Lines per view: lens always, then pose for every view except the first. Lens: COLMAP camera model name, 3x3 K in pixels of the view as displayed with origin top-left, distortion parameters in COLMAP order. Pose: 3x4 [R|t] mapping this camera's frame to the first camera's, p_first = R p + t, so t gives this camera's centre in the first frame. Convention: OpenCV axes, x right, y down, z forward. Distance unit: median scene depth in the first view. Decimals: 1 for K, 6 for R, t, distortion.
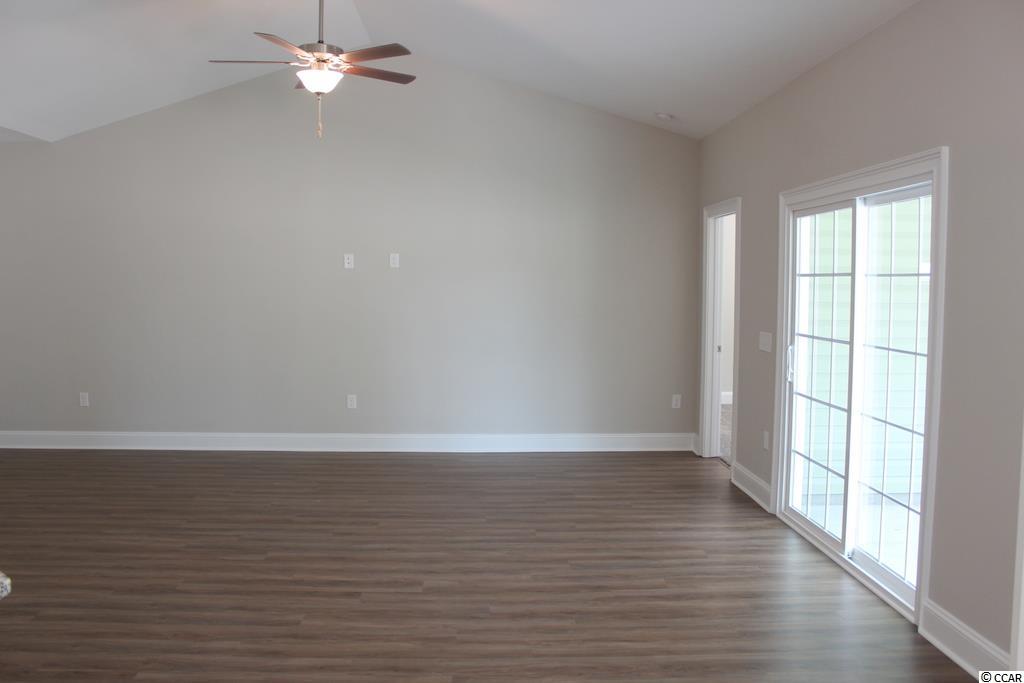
lens RADIAL K [[863.6, 0, 516.7], [0, 863.6, 338.9], [0, 0, 1]] dist [-0.120210, 0.096167]
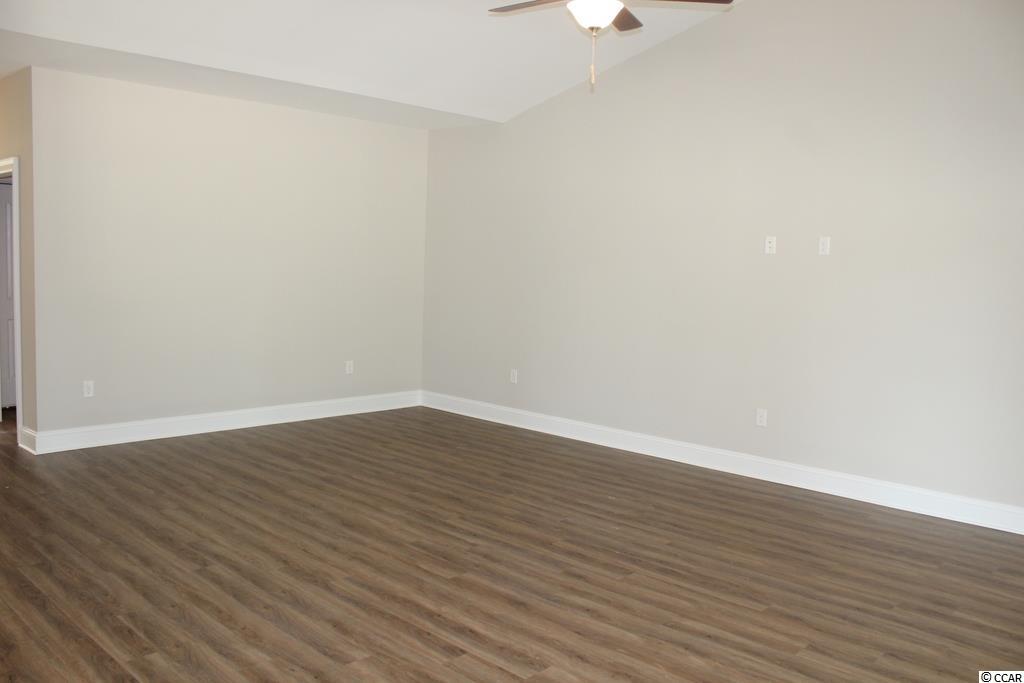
lens RADIAL K [[863.6, 0, 508.9], [0, 863.6, 339.8], [0, 0, 1]] dist [-0.120210, 0.096167]
pose [[0.709149, 0.088630, -0.699466, 0.300678], [-0.083149, 0.995658, 0.041860, -0.021450], [0.700138, 0.028475, 0.713439, 0.374406]]
